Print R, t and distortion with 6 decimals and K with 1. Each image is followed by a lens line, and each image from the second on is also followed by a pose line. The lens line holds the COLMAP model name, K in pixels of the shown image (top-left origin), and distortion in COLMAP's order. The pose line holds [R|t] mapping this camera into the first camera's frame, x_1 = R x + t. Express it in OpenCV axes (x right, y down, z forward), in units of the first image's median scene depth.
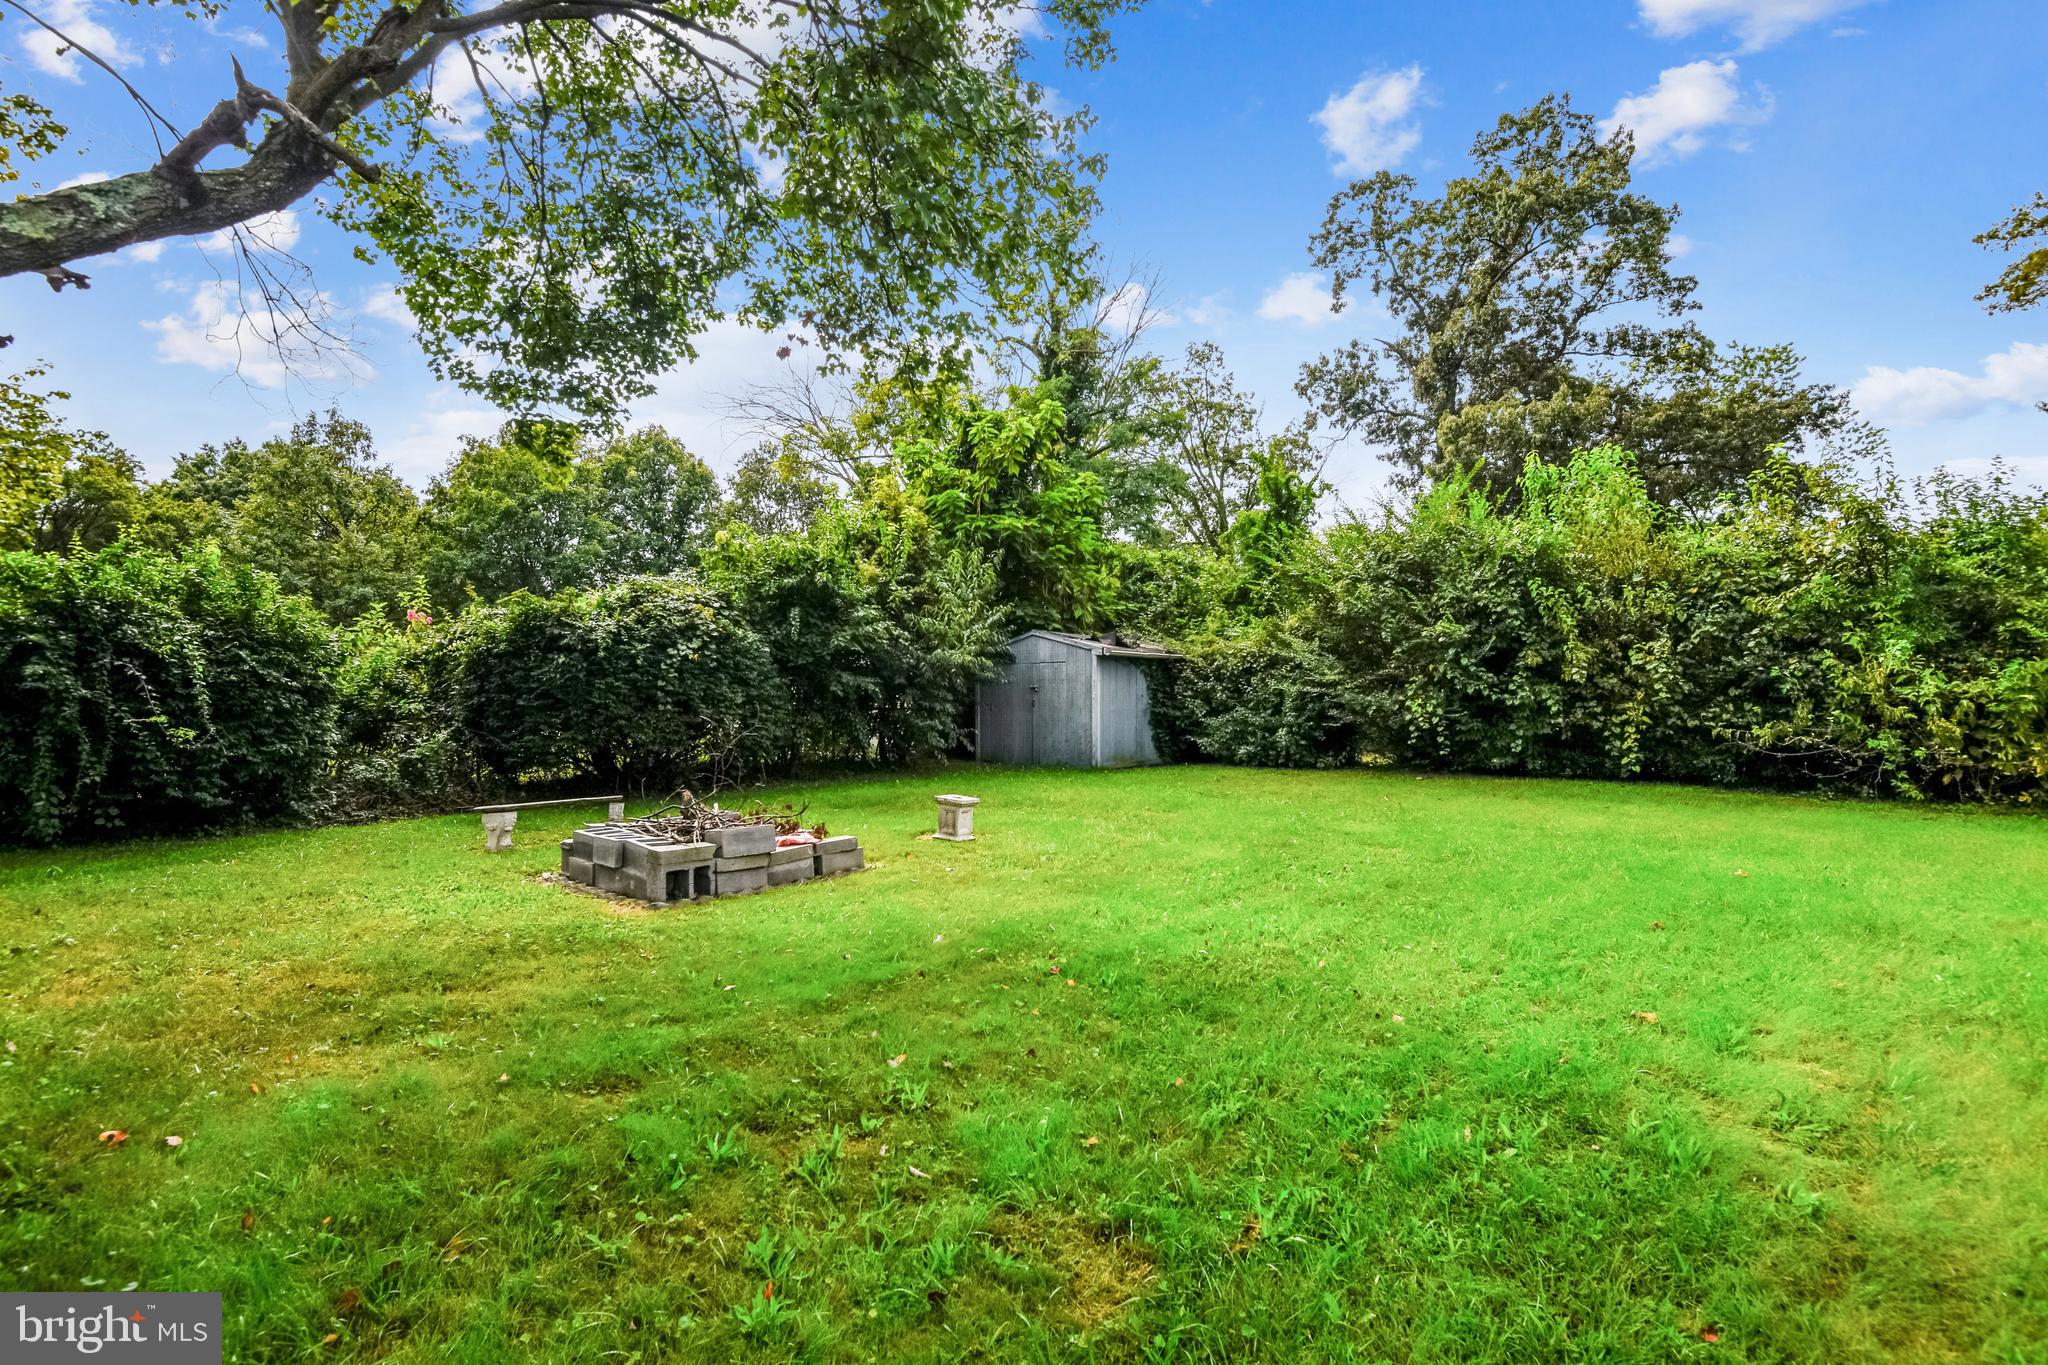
lens RADIAL K [[1032.6, 0, 1009.7], [0, 1032.6, 693.5], [0, 0, 1]] dist [0.018240, -0.010583]
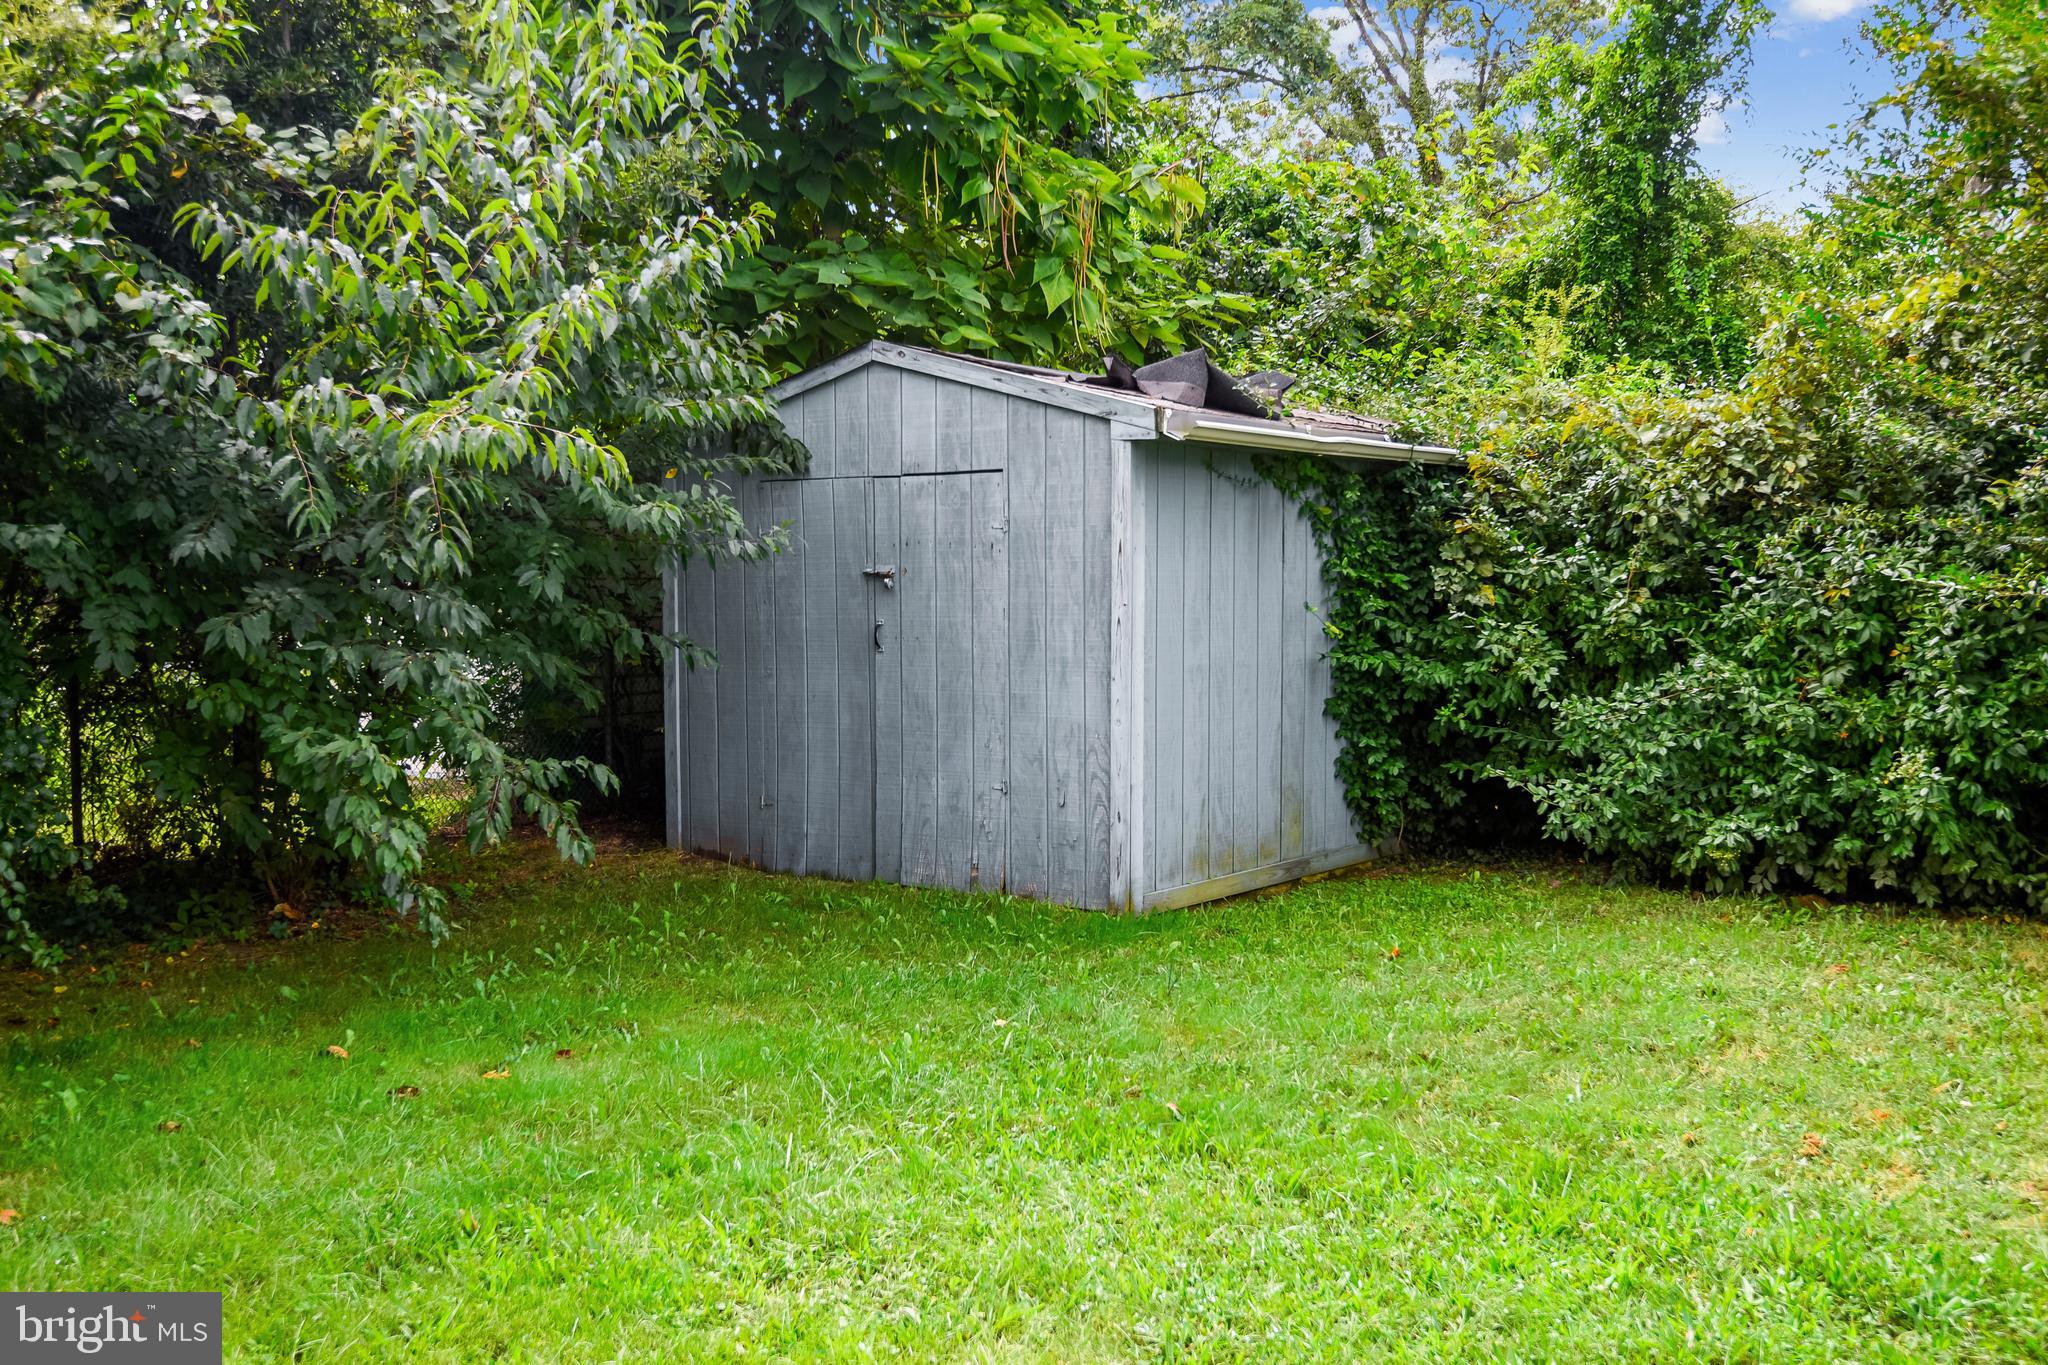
lens RADIAL K [[2039.3, 0, 1029.1], [0, 2039.3, 684.9], [0, 0, 1]] dist [0.020922, 0.000000]
pose [[0.998656, 0.000160, 0.051824, 0.040232], [-0.003097, 0.998392, 0.056597, -0.007947], [-0.051731, -0.056681, 0.997051, 0.588413]]
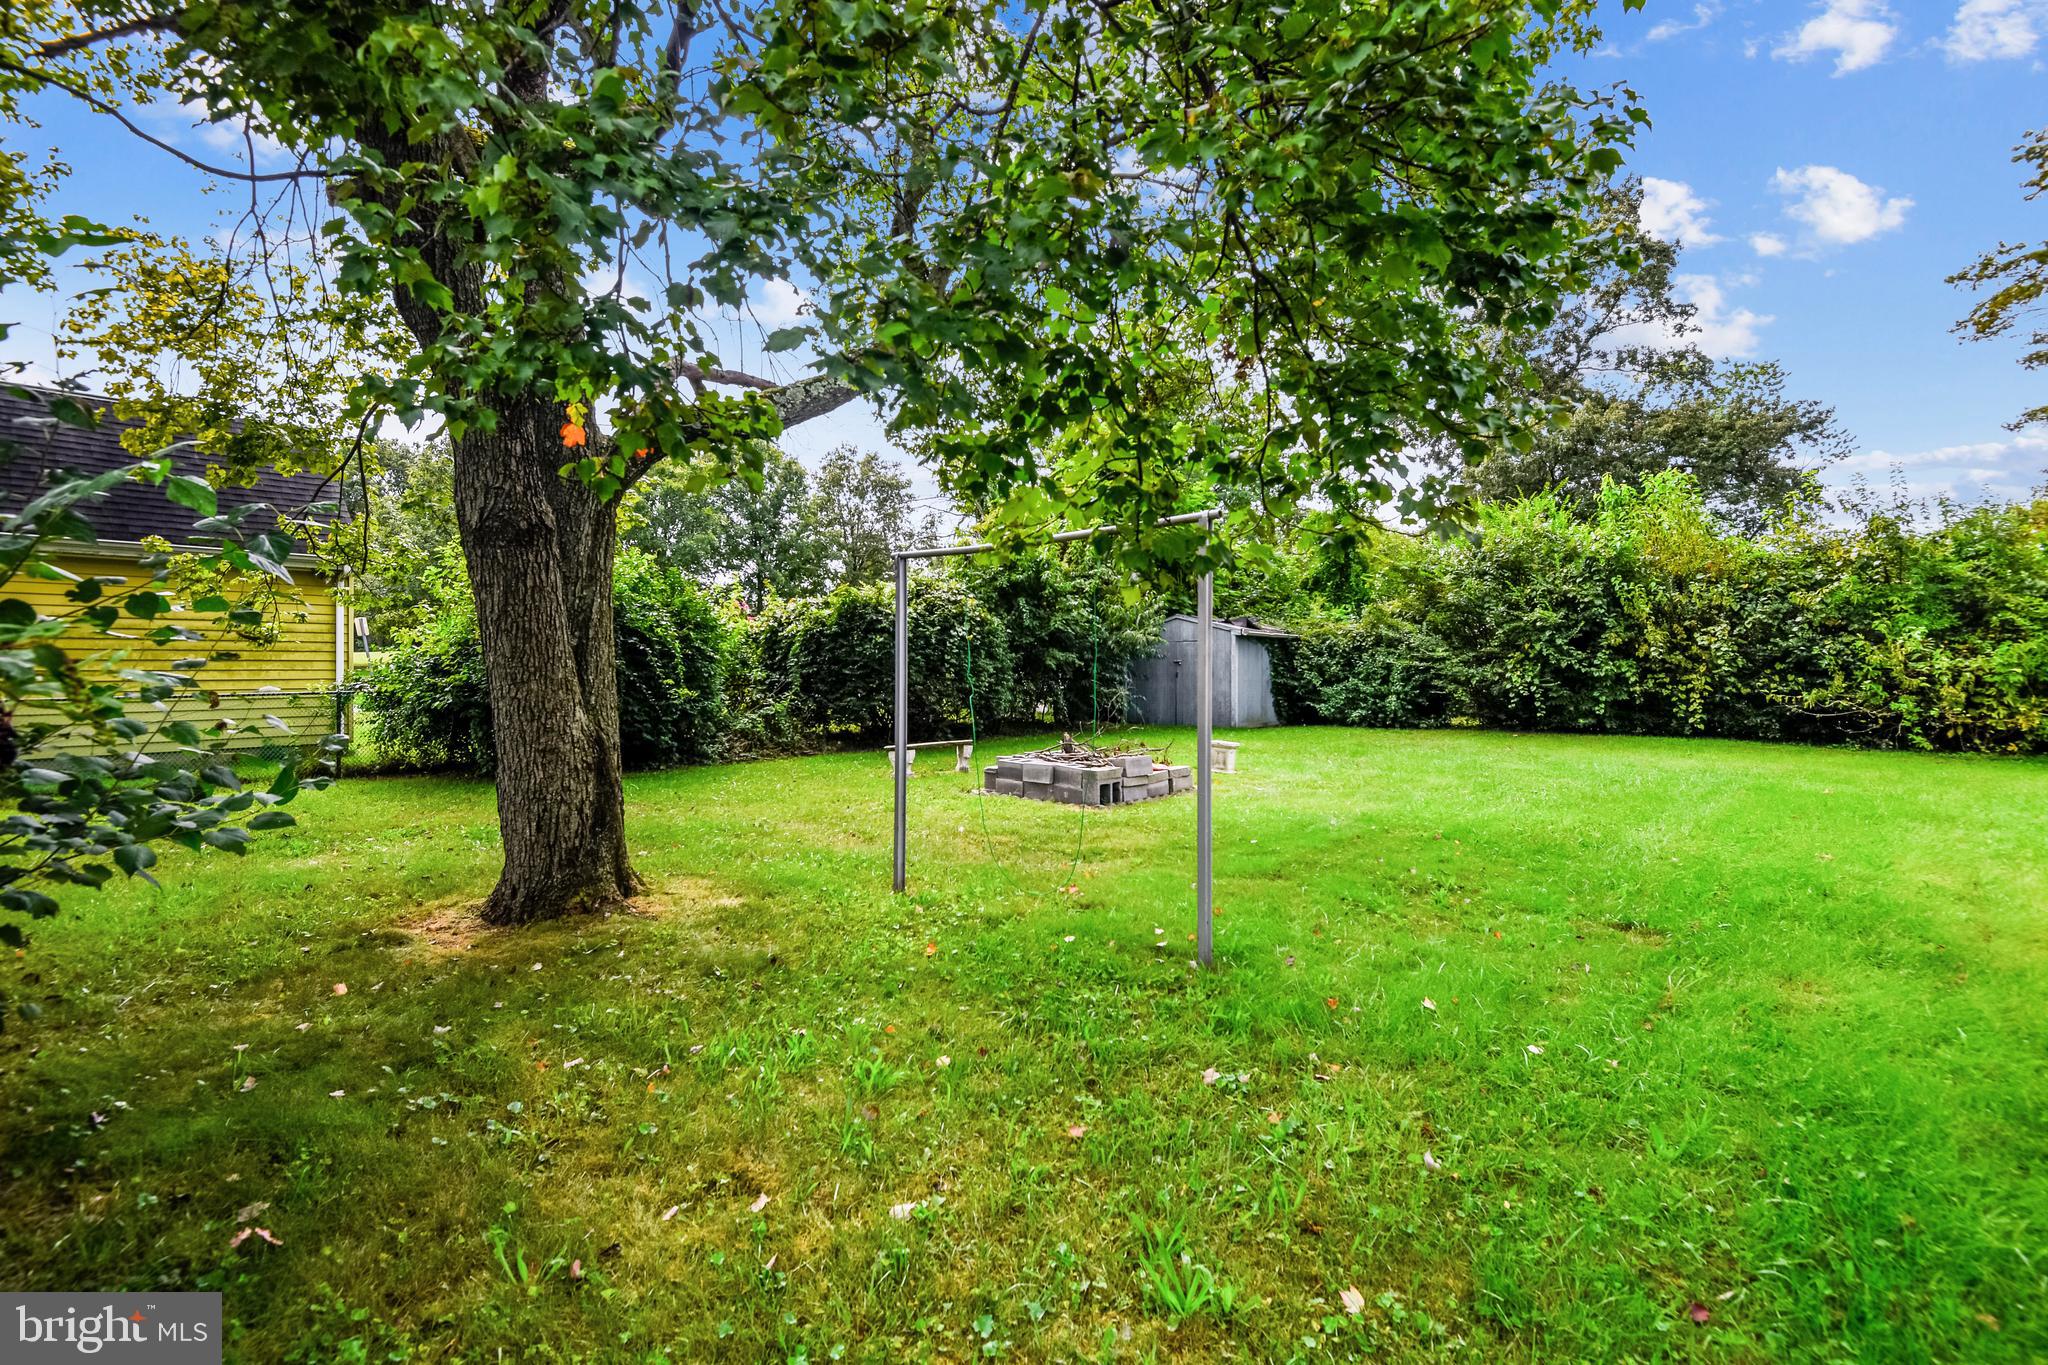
lens RADIAL K [[983.3, 0, 986.4], [0, 983.3, 662.6], [0, 0, 1]] dist [0.003573, -0.005665]
pose [[0.999895, 0.002819, -0.014220, -0.215375], [-0.002897, 0.999981, -0.005468, 0.002845], [0.014205, 0.005509, 0.999884, -0.182966]]
